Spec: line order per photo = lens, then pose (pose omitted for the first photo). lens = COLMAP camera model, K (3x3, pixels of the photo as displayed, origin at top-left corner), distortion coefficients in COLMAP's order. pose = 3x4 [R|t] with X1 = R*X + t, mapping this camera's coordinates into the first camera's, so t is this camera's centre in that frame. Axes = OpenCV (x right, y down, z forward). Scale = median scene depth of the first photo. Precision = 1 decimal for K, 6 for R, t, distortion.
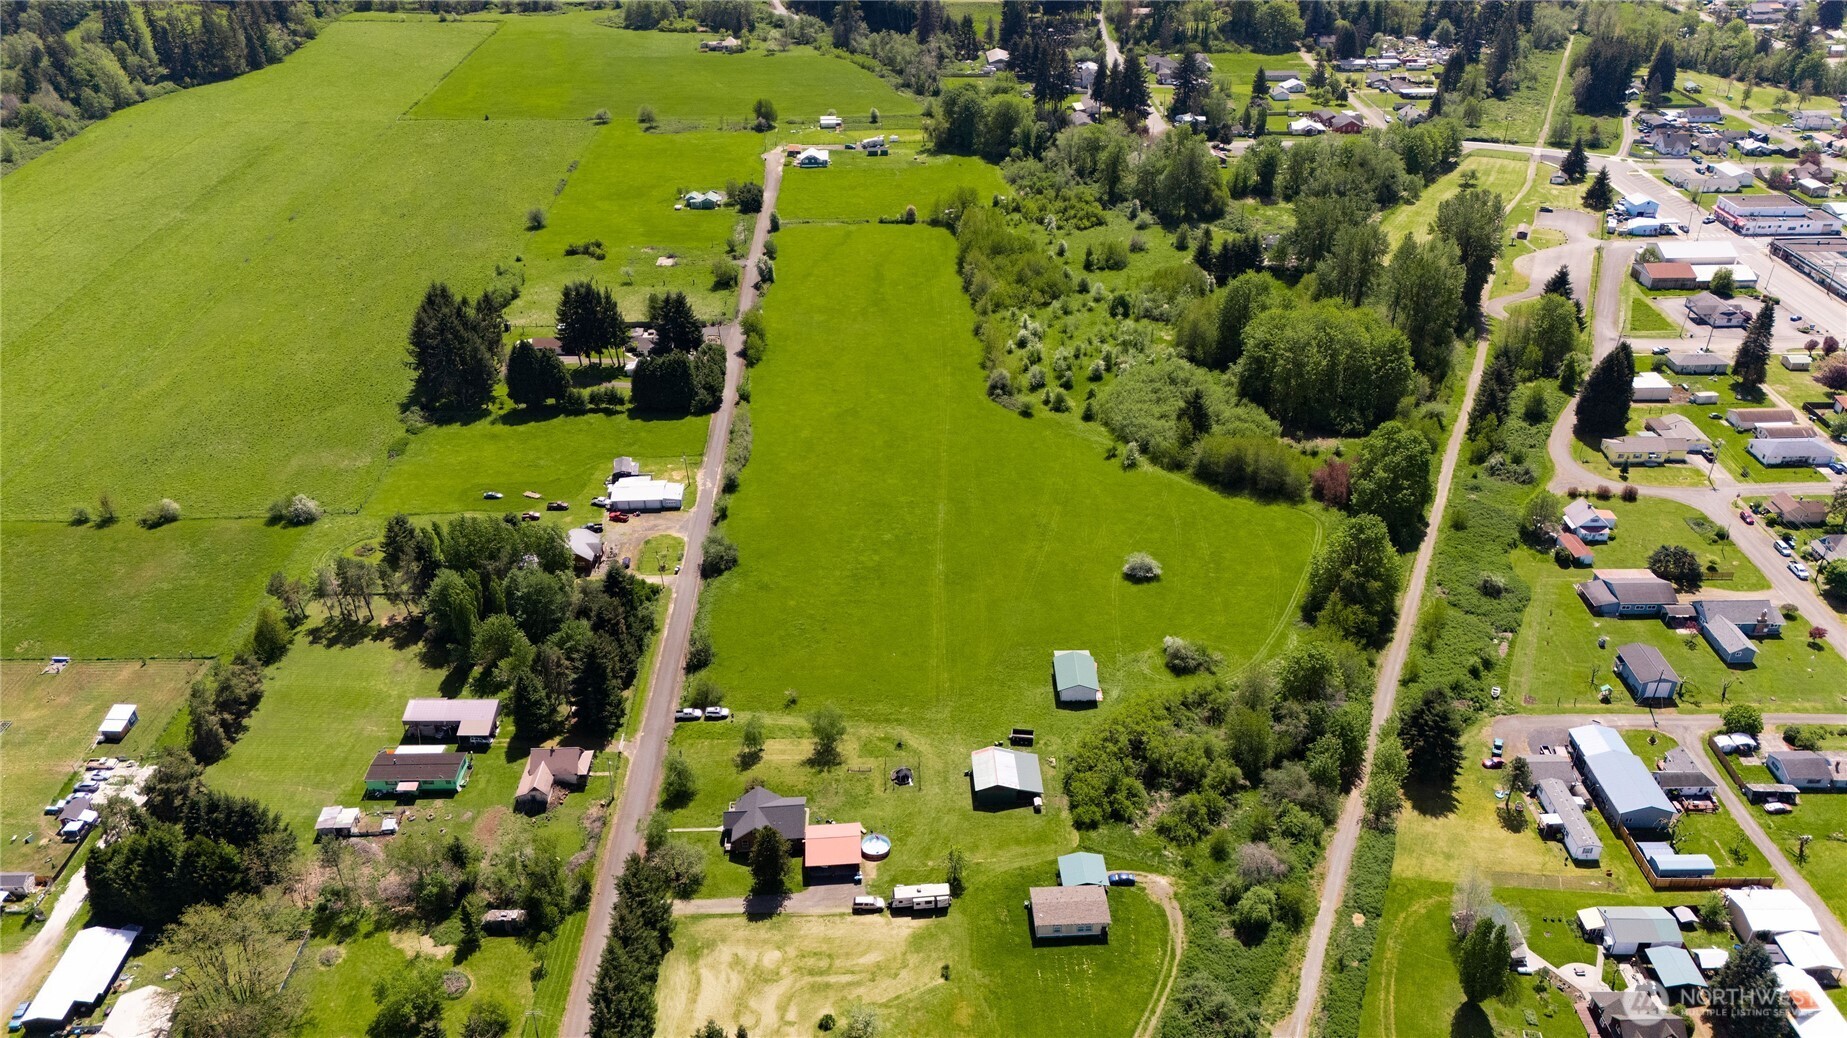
lens RADIAL K [[1355.8, 0, 928.4], [0, 1355.8, 527.6], [0, 0, 1]] dist [0.063807, -0.053027]
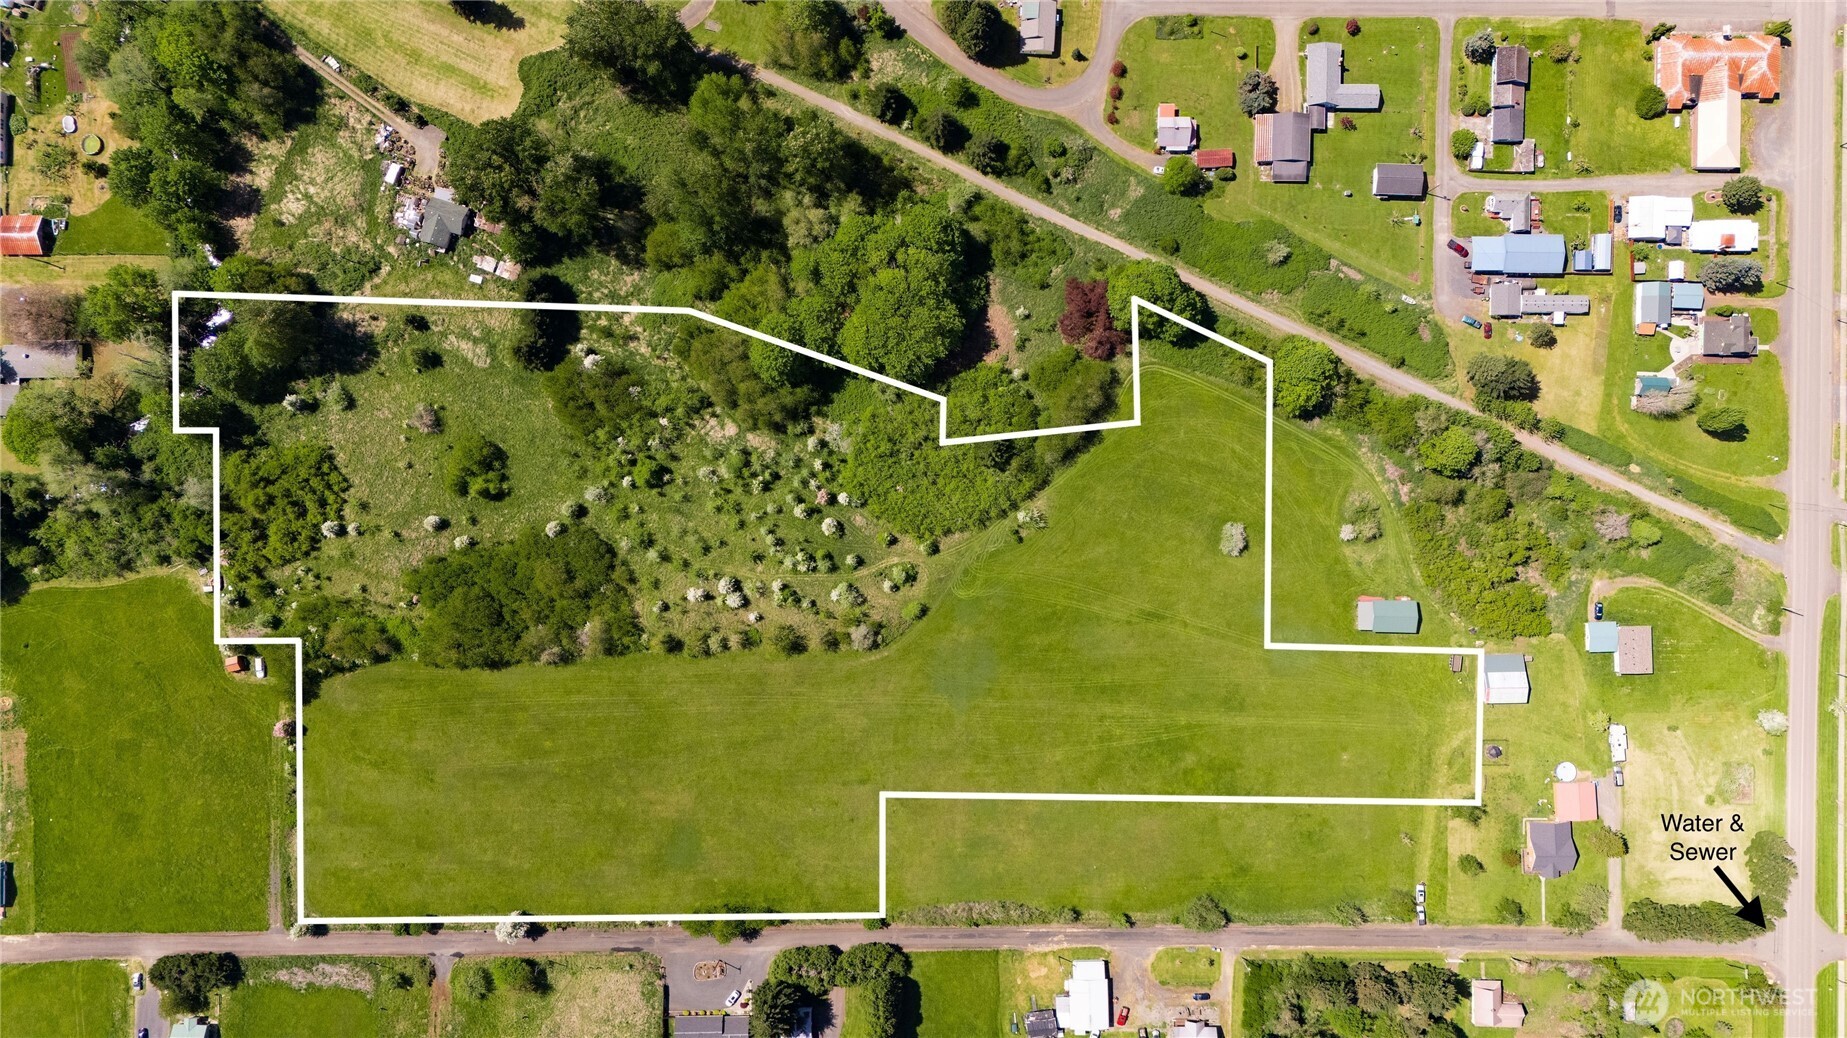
lens RADIAL K [[1355.8, 0, 928.4], [0, 1355.8, 527.6], [0, 0, 1]] dist [0.063807, -0.053027]
pose [[0.022806, -0.999411, 0.025654, 0.113189], [0.531807, 0.033857, 0.846189, -0.922471], [-0.846558, -0.005655, 0.532266, 0.516042]]
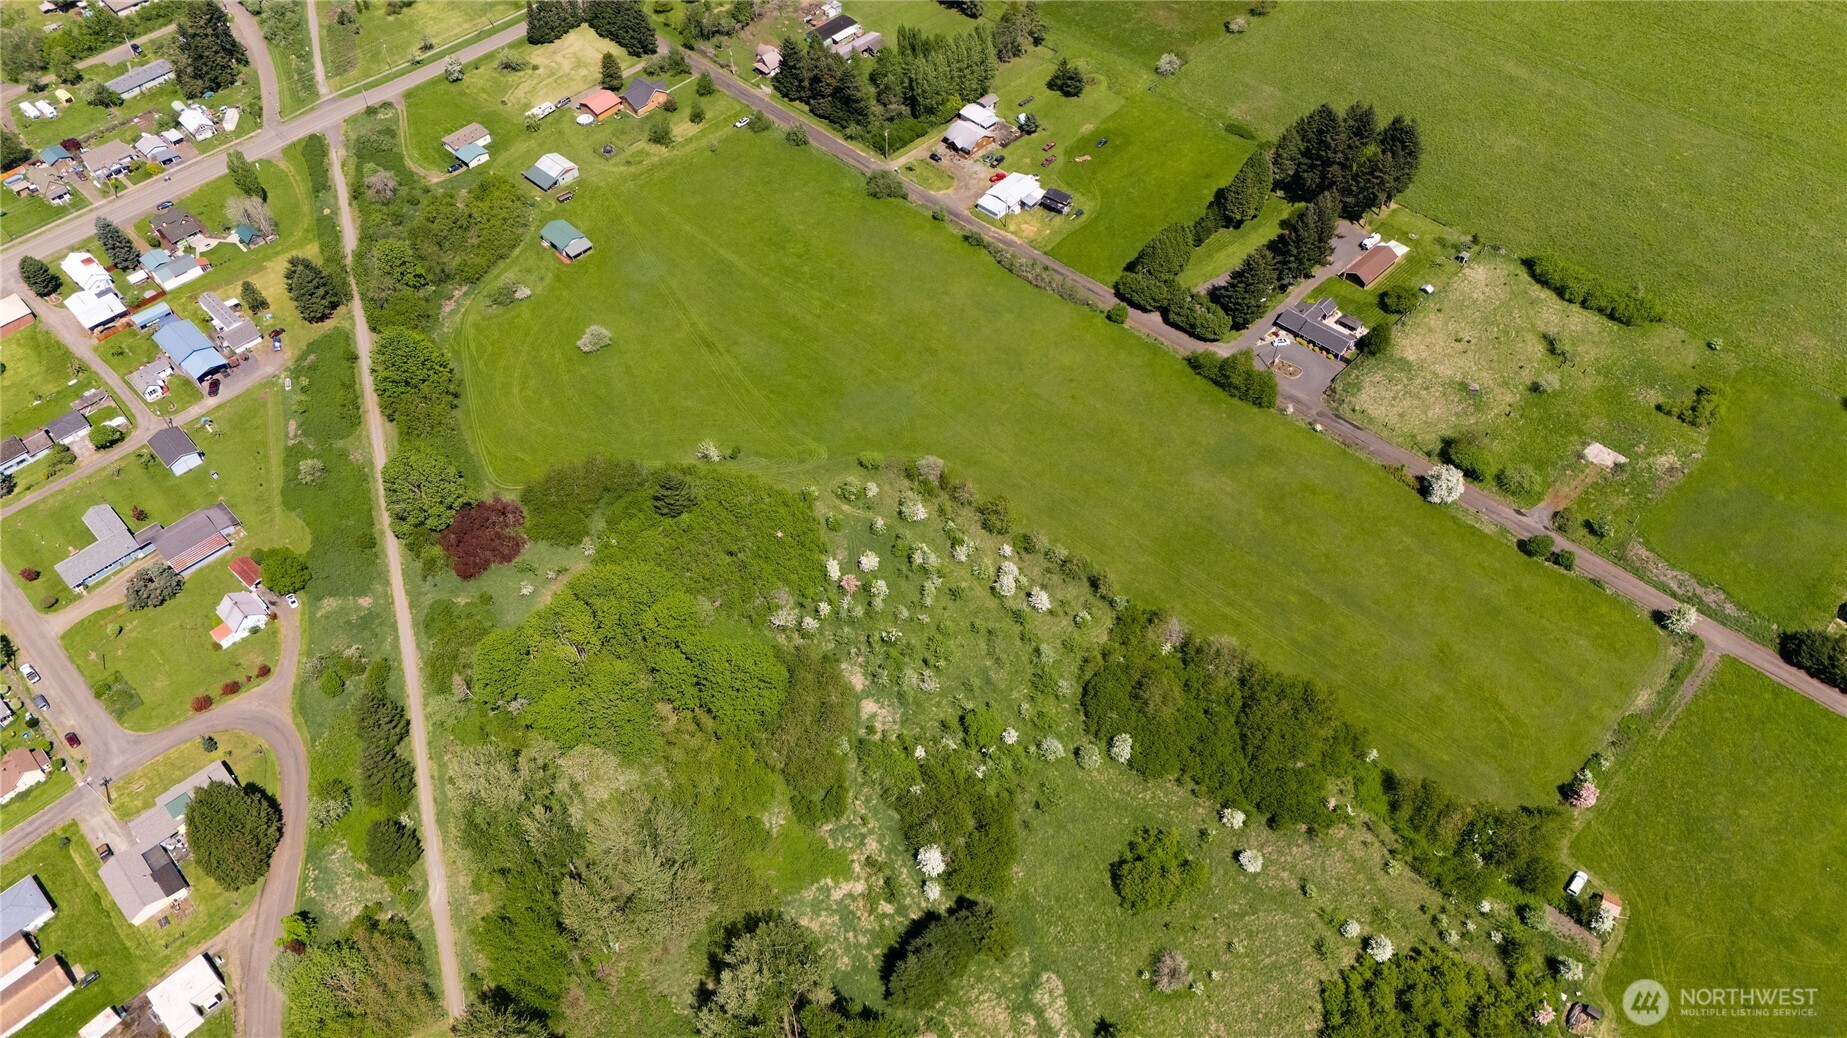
lens RADIAL K [[1355.8, 0, 928.4], [0, 1355.8, 527.6], [0, 0, 1]] dist [0.063807, -0.053027]
pose [[-0.712637, 0.555849, -0.427996, 0.458004], [-0.333919, 0.267780, 0.903766, -0.904524], [0.616966, 0.786973, -0.005221, 1.110235]]
